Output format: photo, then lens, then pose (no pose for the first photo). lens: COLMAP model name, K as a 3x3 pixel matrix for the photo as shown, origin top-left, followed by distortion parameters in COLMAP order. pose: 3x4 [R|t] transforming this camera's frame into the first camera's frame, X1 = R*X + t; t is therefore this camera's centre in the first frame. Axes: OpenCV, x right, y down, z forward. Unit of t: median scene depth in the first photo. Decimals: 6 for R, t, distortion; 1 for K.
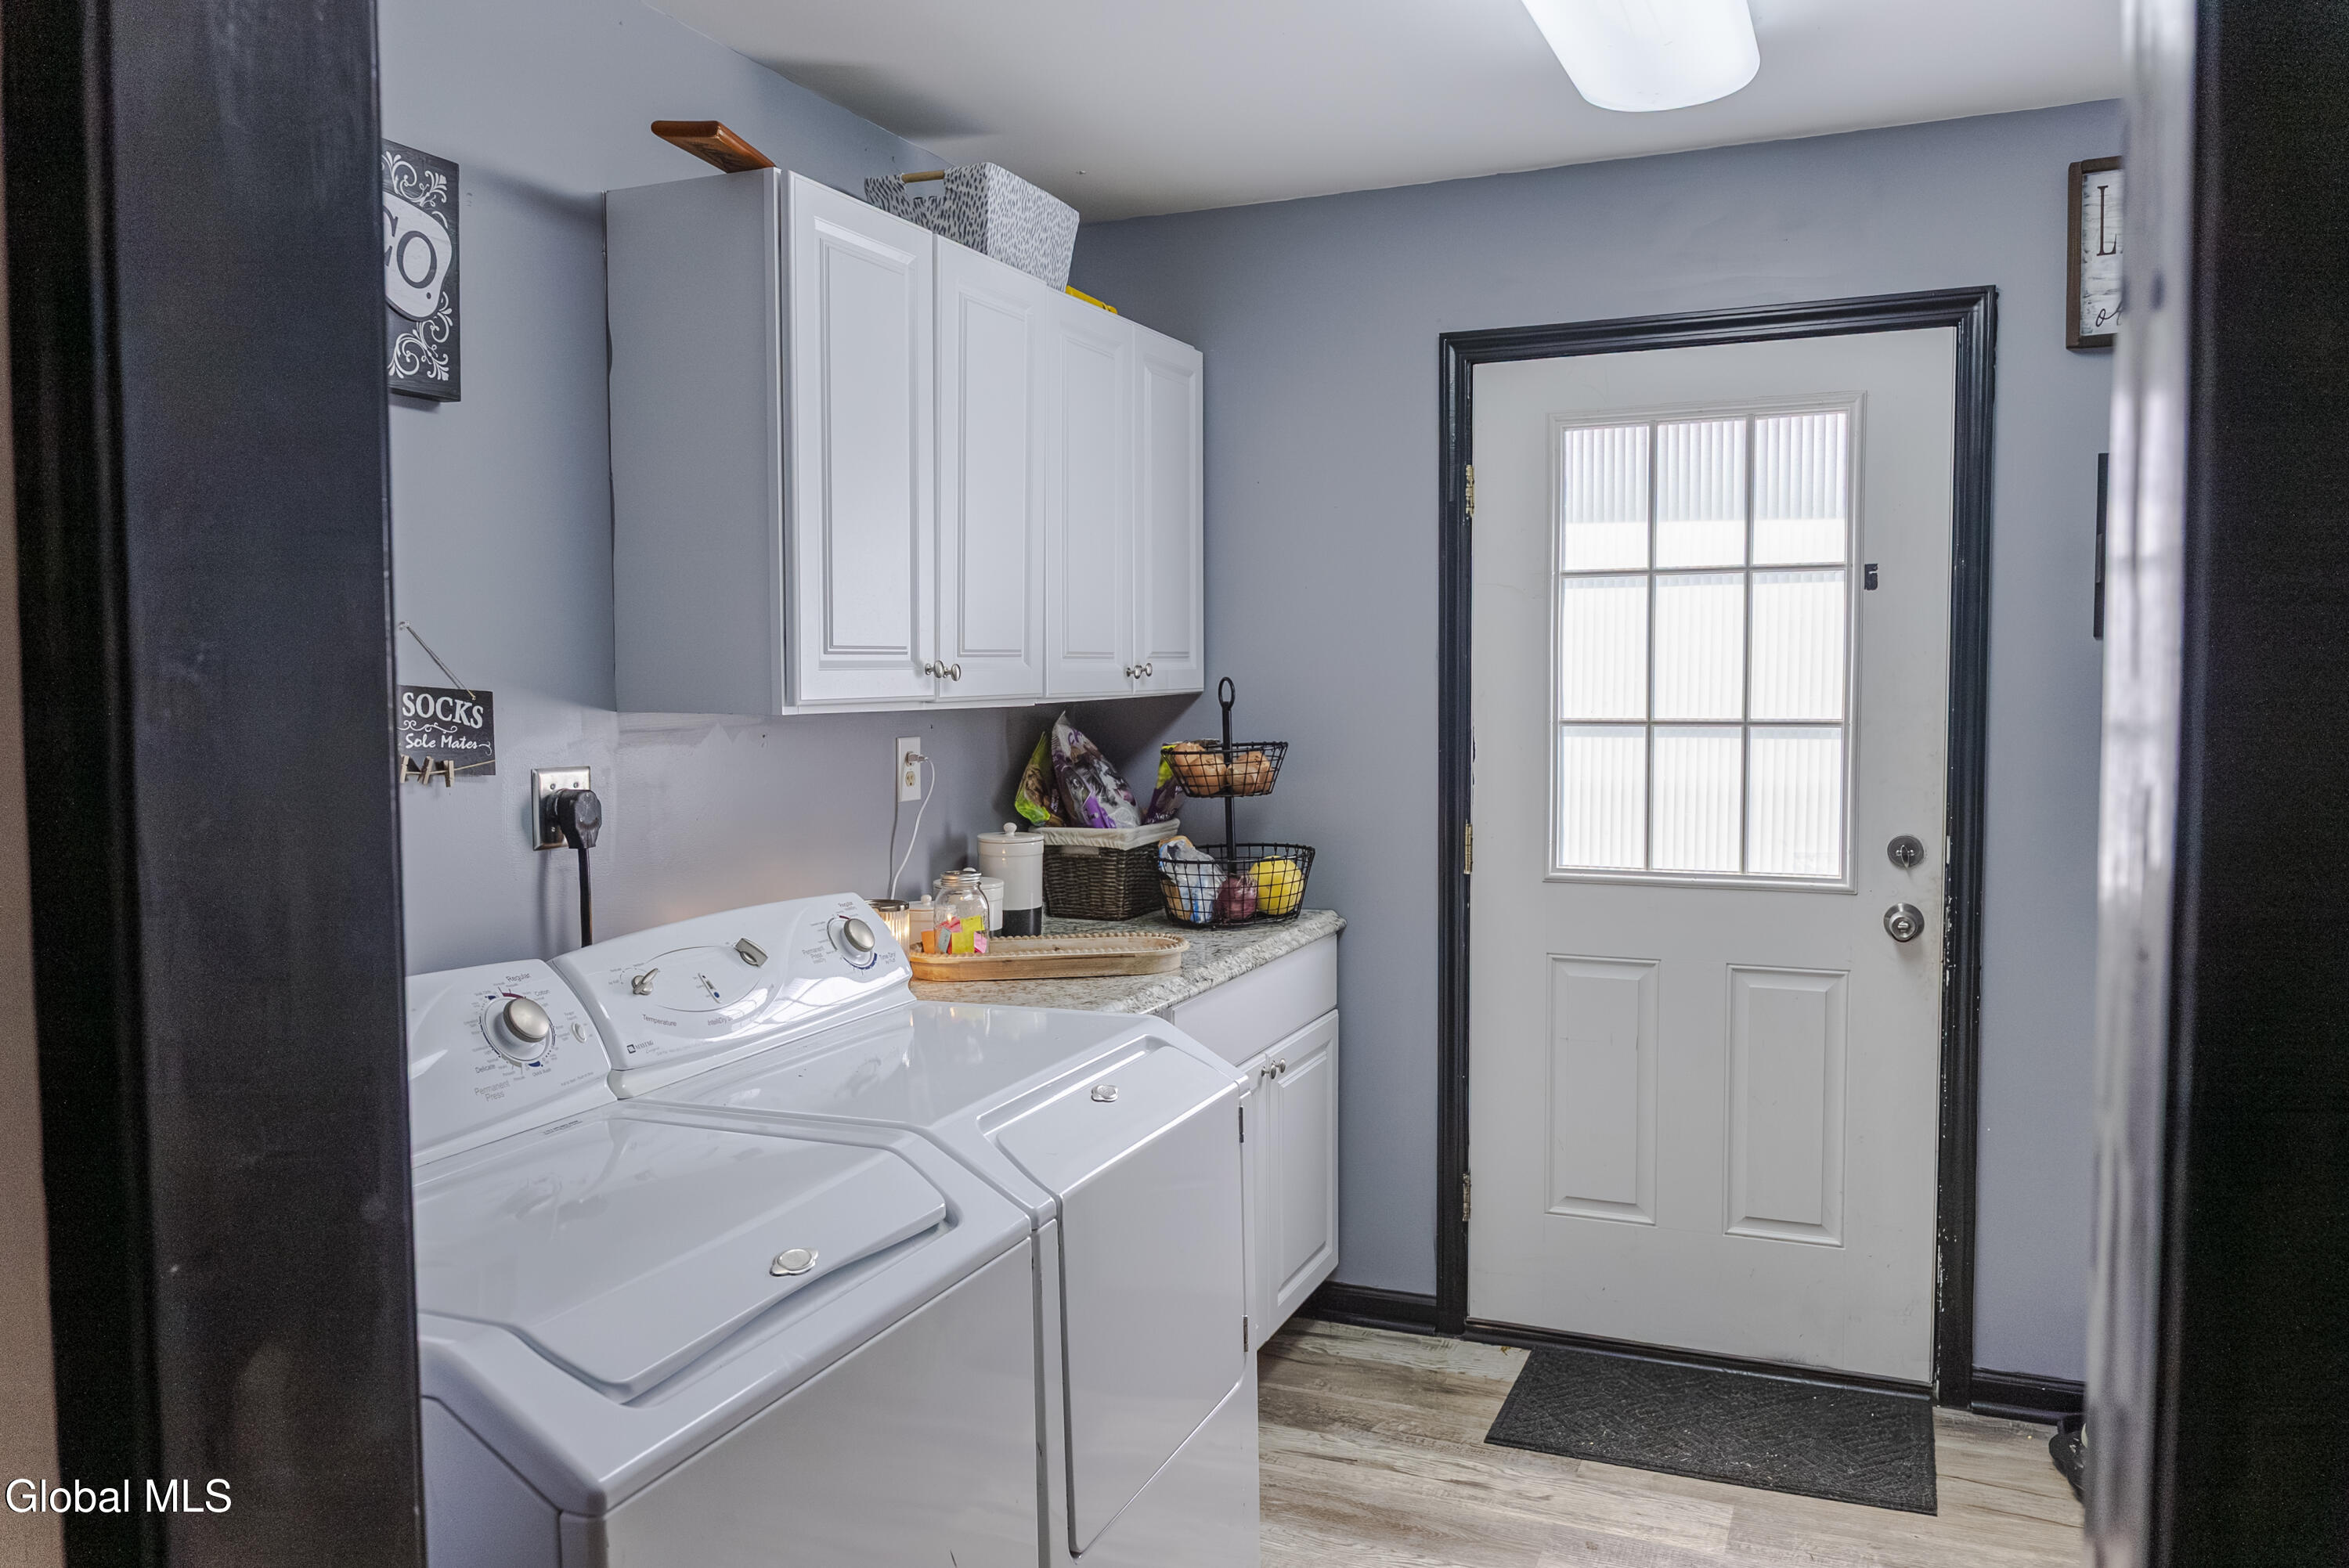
lens RADIAL K [[1721.9, 0, 1174.5], [0, 1721.9, 784.0], [0, 0, 1]] dist [0.002007, -0.008791]
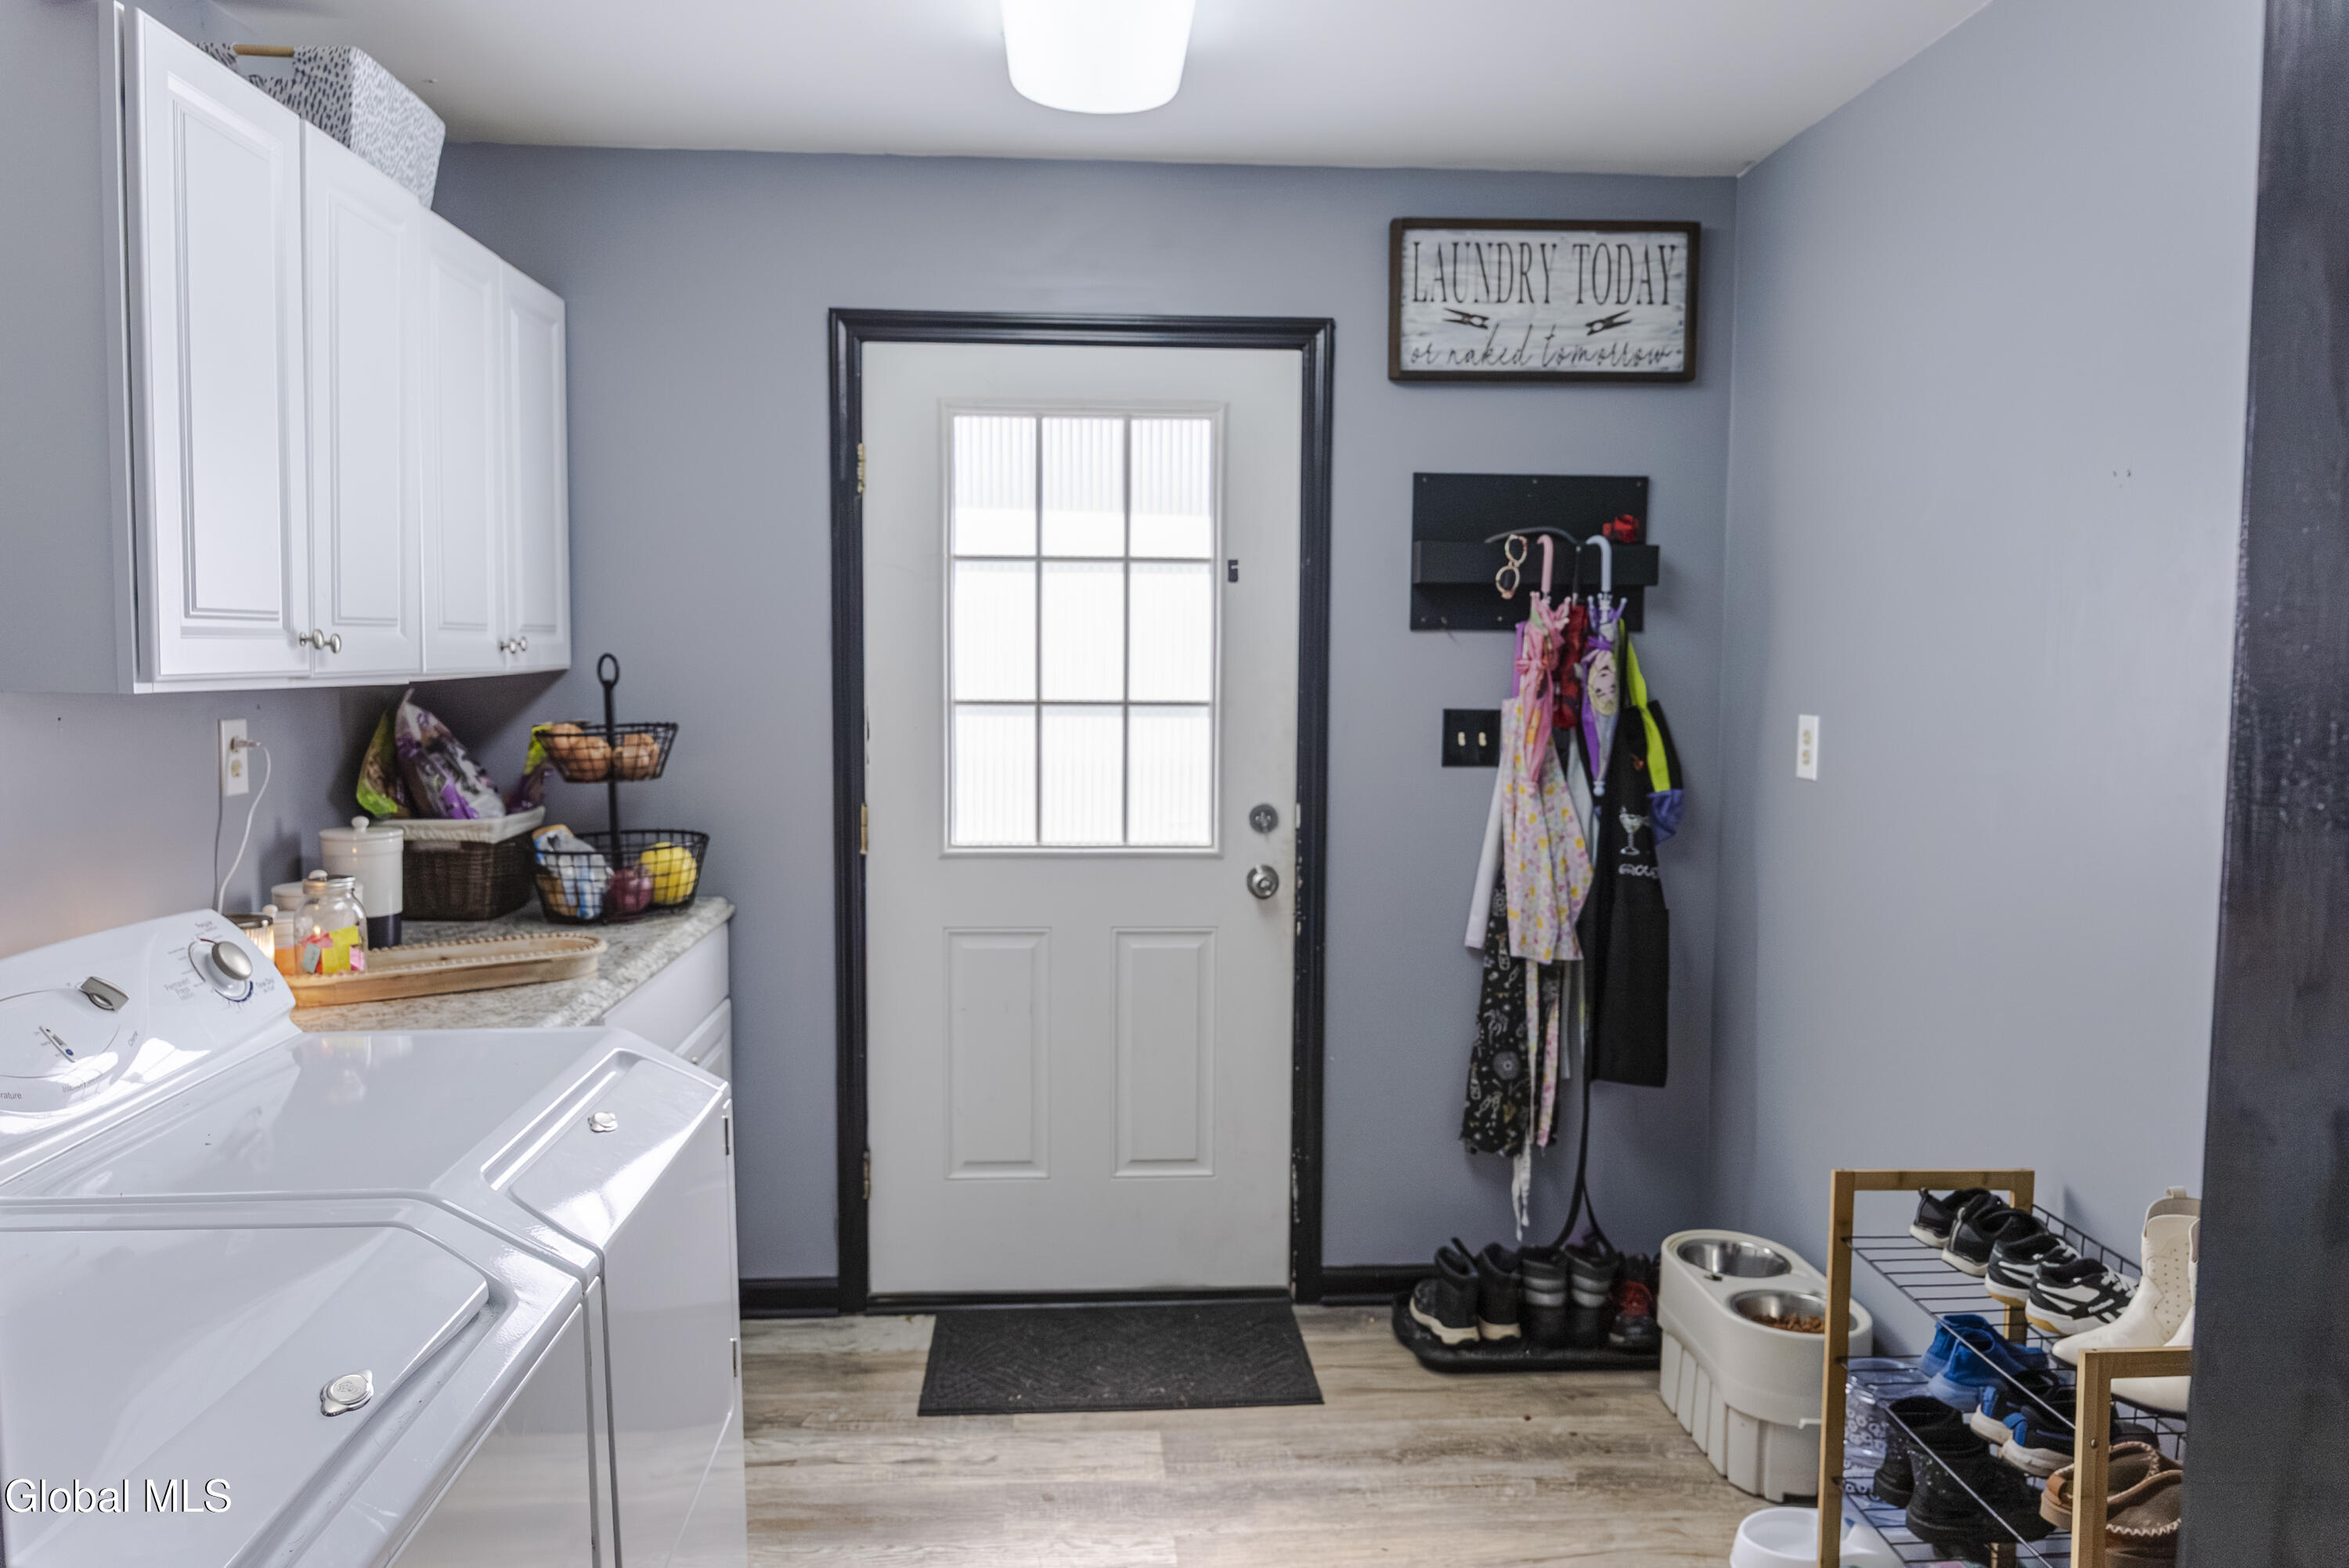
lens RADIAL K [[1623.9, 0, 1174.5], [0, 1623.9, 784.0], [0, 0, 1]] dist [-0.008534, 0.000166]
pose [[0.891301, -0.021943, 0.452881, -0.103200], [0.014749, 0.999703, 0.019411, -0.004142], [-0.453173, -0.010622, 0.891359, 0.084371]]
